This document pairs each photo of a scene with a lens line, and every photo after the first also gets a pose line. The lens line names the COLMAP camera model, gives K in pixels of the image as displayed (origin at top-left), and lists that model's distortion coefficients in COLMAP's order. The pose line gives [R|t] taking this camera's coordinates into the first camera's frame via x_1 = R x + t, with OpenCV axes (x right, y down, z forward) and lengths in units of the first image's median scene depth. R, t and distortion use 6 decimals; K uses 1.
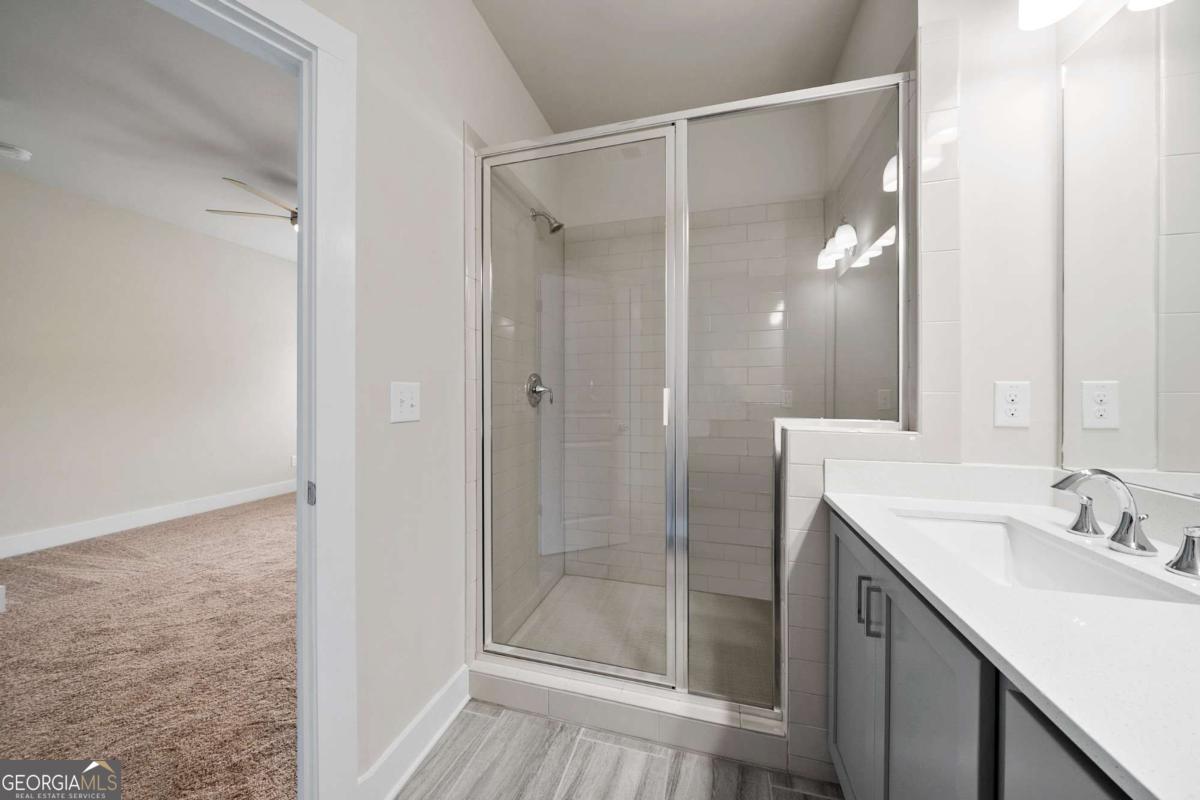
lens RADIAL K [[416.2, 0, 598.5], [0, 416.2, 397.4], [0, 0, 1]] dist [-0.000135, 0.000171]
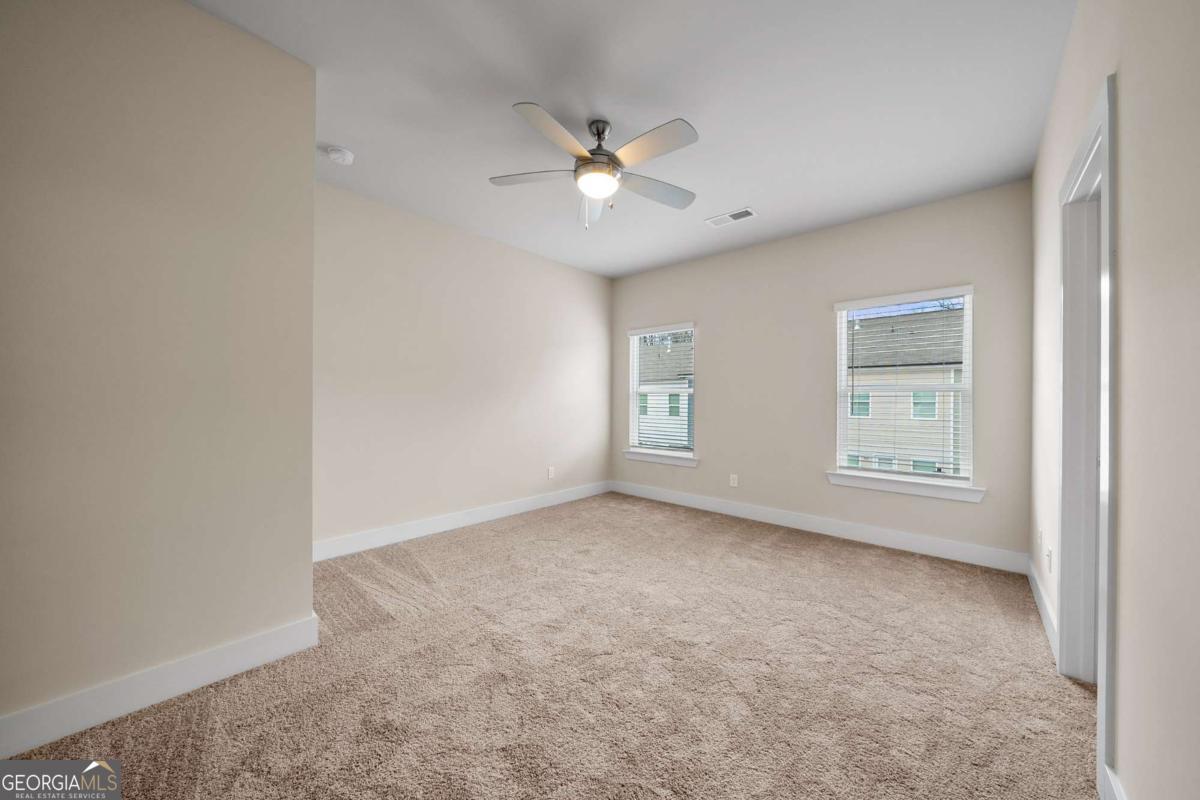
lens RADIAL K [[416.2, 0, 598.8], [0, 416.2, 400.8], [0, 0, 1]] dist [-0.000135, 0.000171]
pose [[0.897286, 0.001892, -0.441446, -0.538913], [-0.006354, 0.999943, -0.008630, -0.004344], [0.441405, 0.010549, 0.897246, 0.504859]]
